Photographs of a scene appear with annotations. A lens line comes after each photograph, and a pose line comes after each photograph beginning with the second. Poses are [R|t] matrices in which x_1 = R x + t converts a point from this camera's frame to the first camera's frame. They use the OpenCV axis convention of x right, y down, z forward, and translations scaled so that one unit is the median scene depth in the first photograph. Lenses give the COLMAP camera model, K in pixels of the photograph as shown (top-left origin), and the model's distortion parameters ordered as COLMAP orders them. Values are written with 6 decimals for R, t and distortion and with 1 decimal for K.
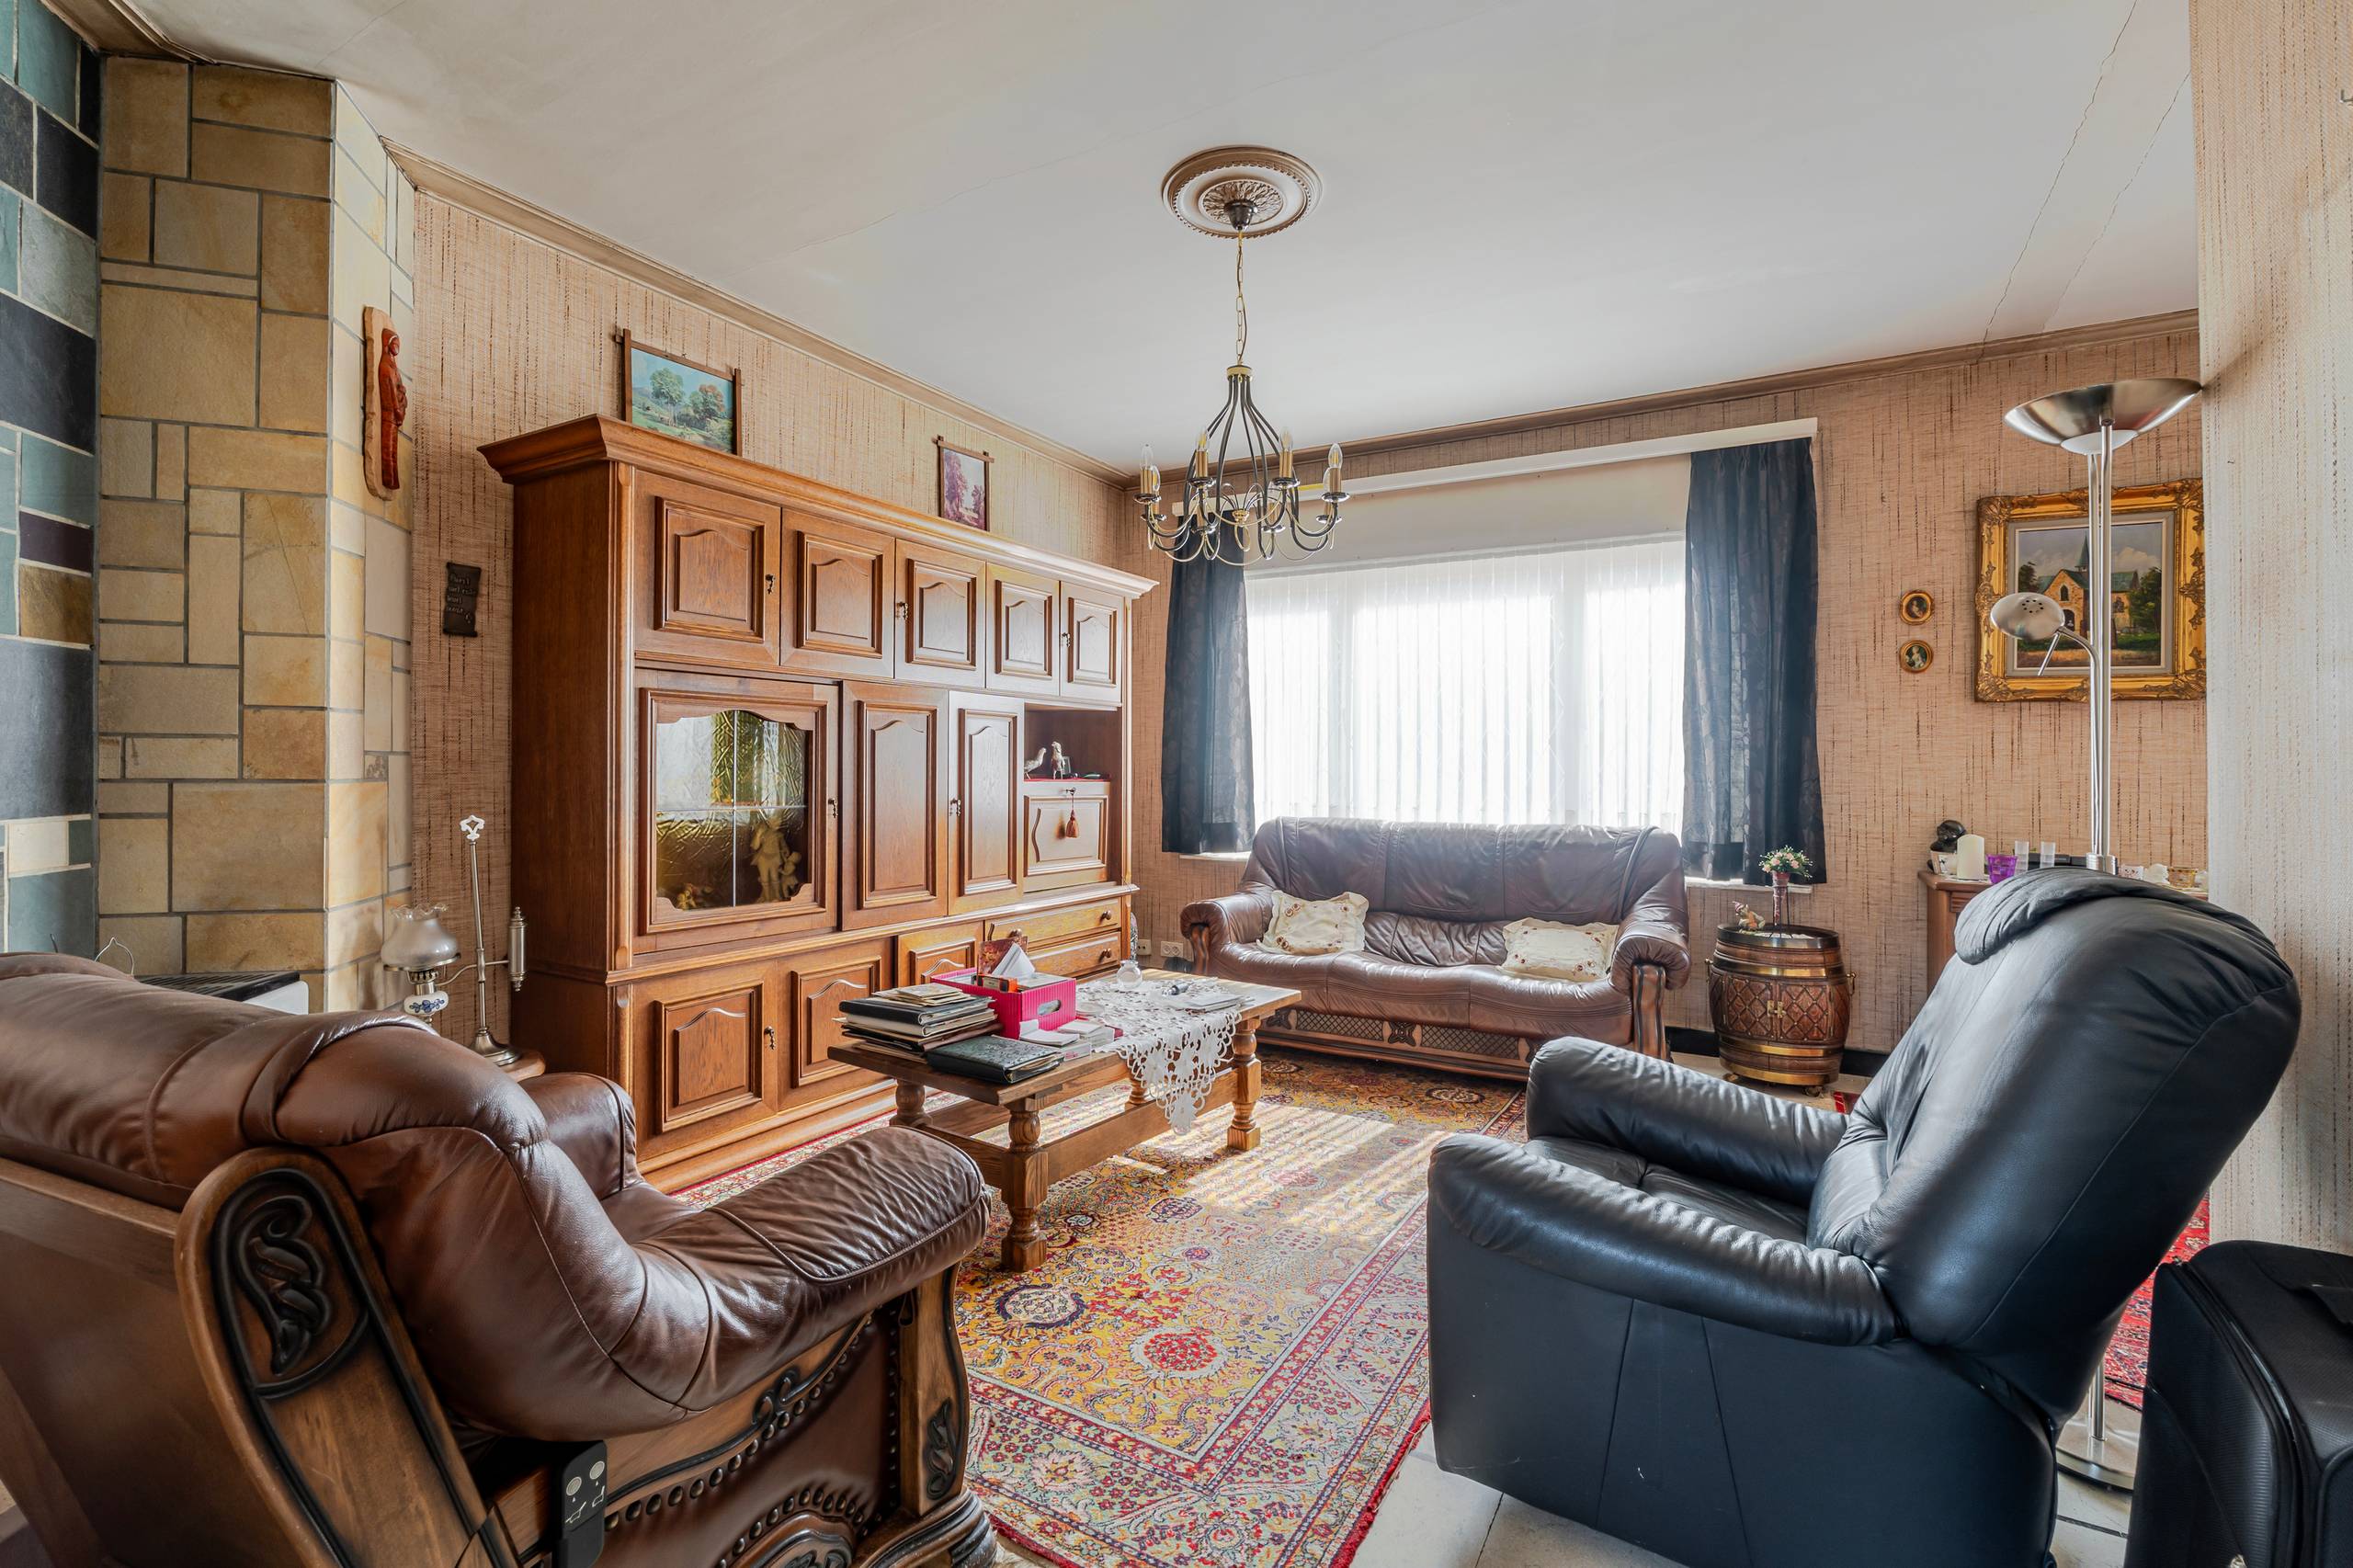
lens RADIAL K [[1040.5, 0, 1170.4], [0, 1040.5, 777.3], [0, 0, 1]] dist [-0.012669, 0.000330]
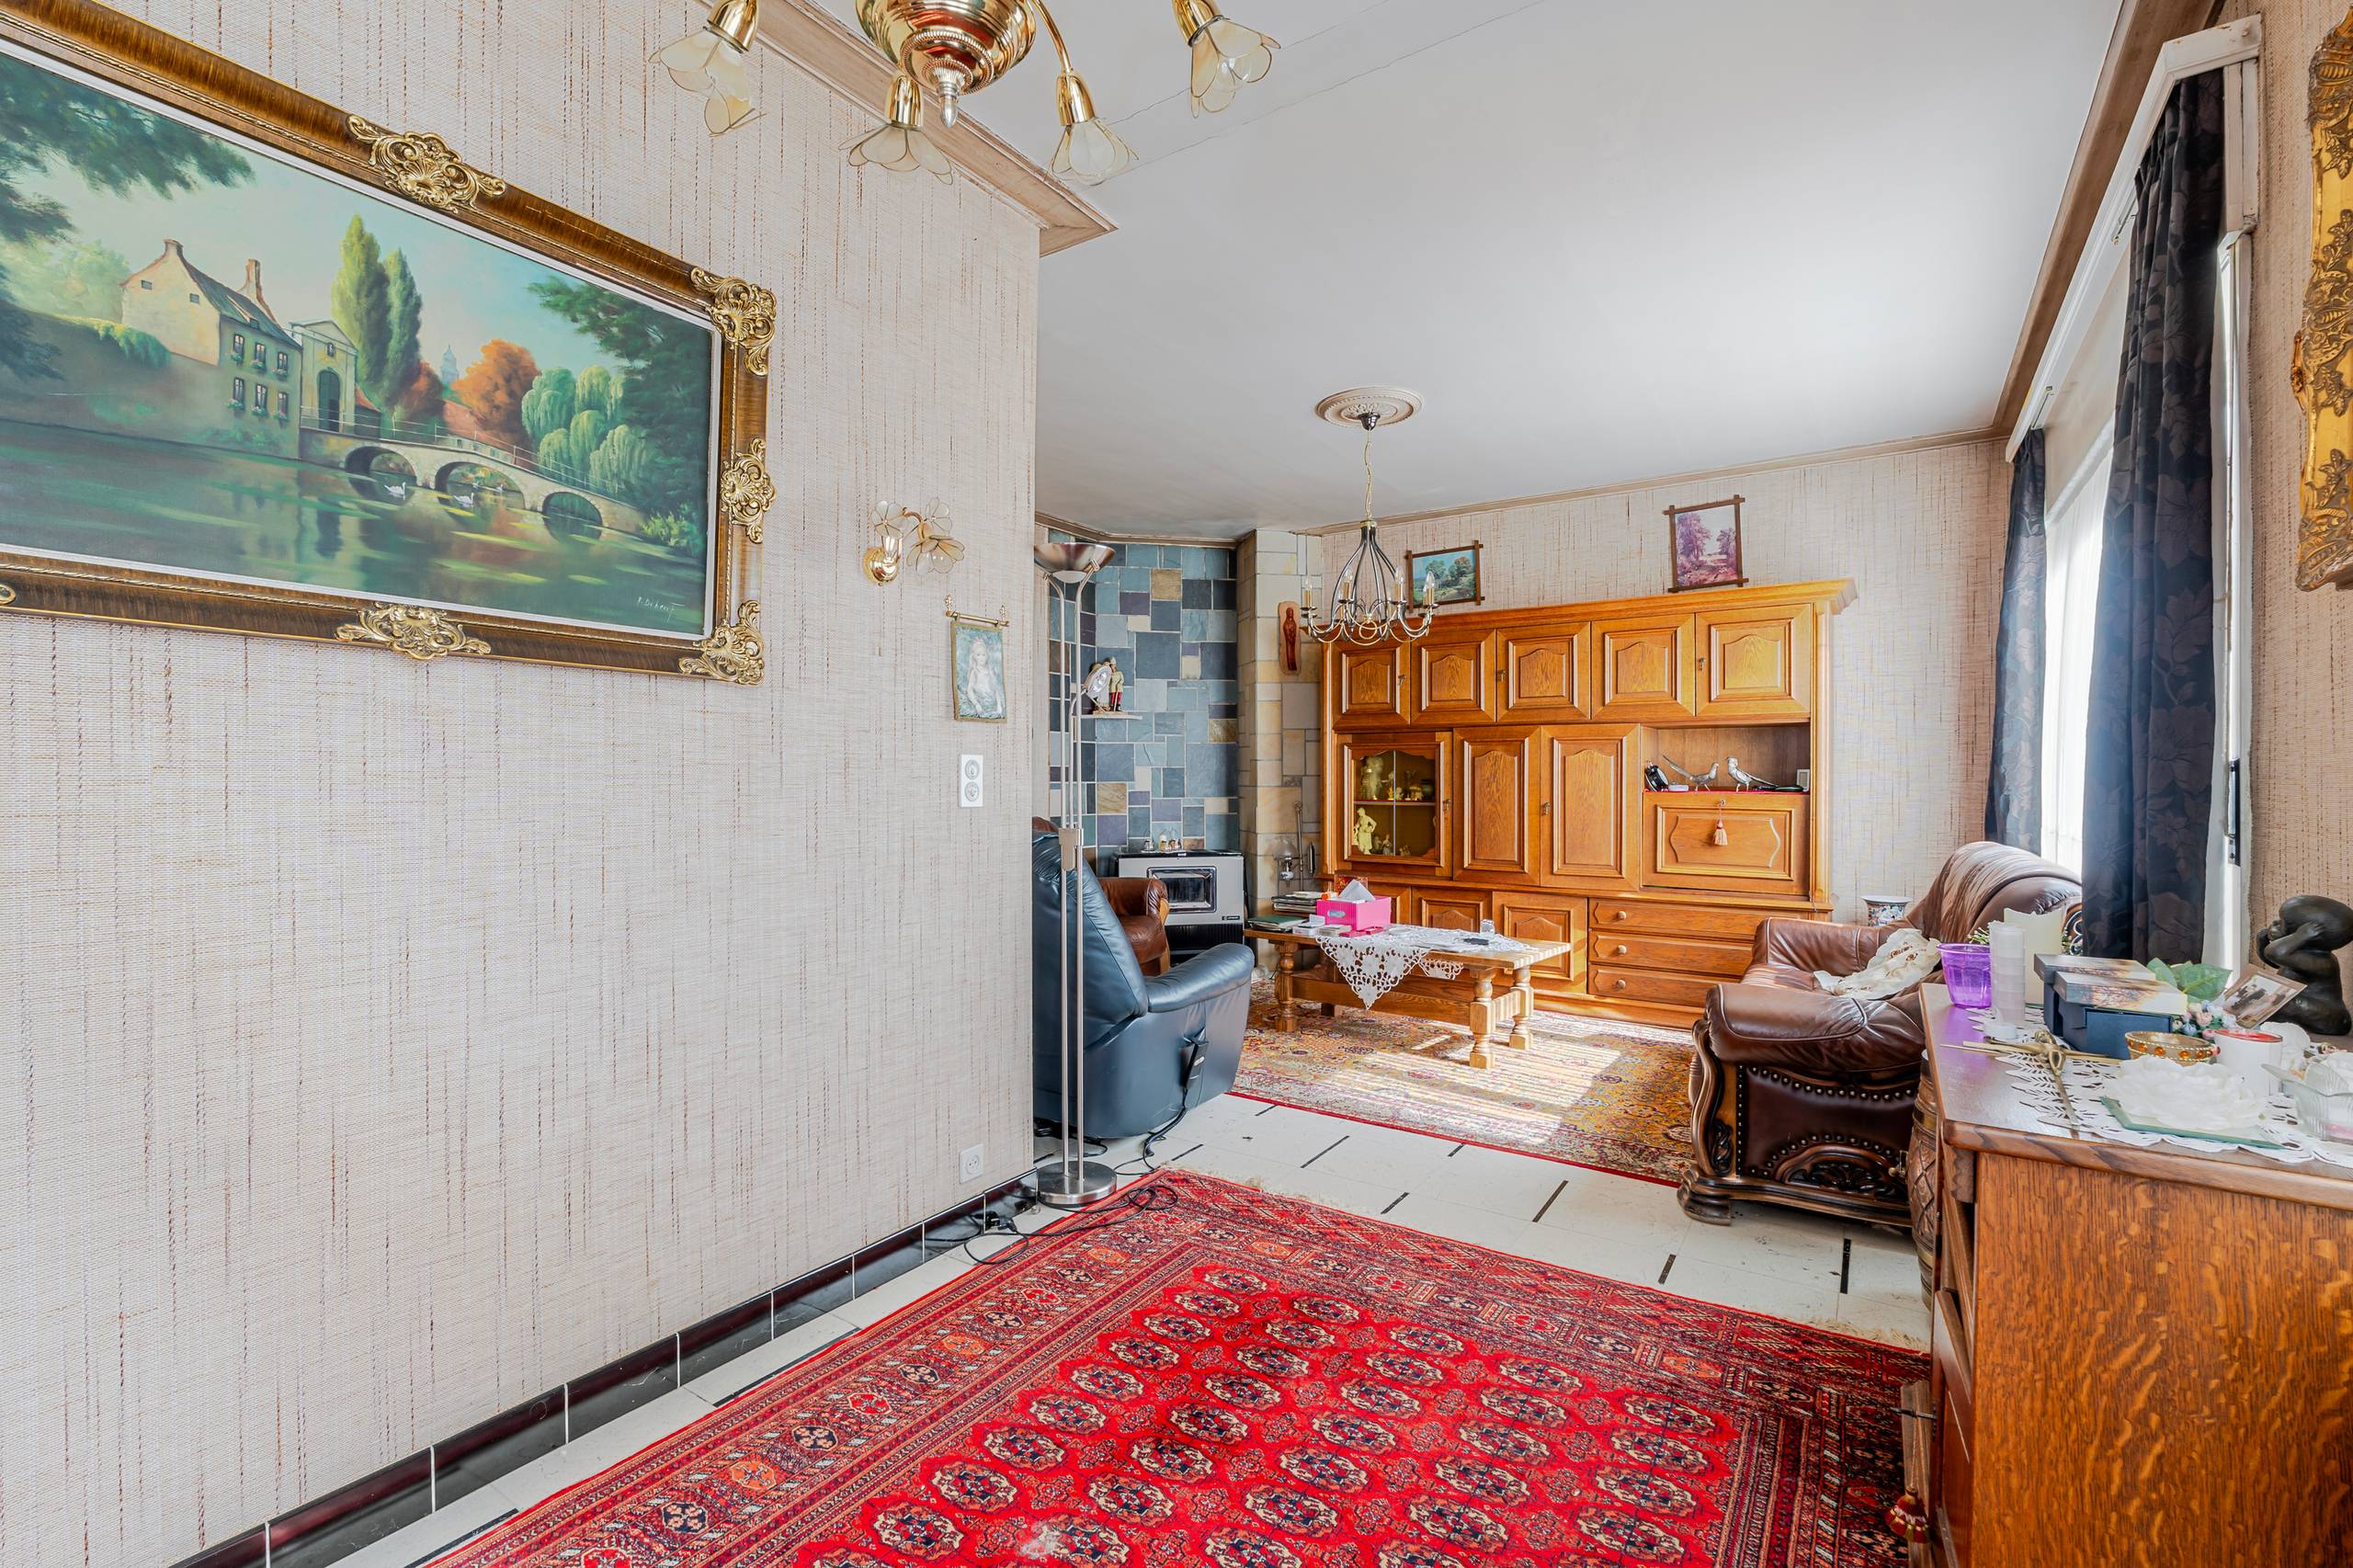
lens RADIAL K [[1040.5, 0, 1170.4], [0, 1040.5, 777.3], [0, 0, 1]] dist [-0.012669, 0.000330]
pose [[-0.062580, -0.004455, -0.998030, 1.542471], [-0.005405, 0.999977, -0.004125, -0.006439], [0.998025, 0.005137, -0.062603, 0.748004]]
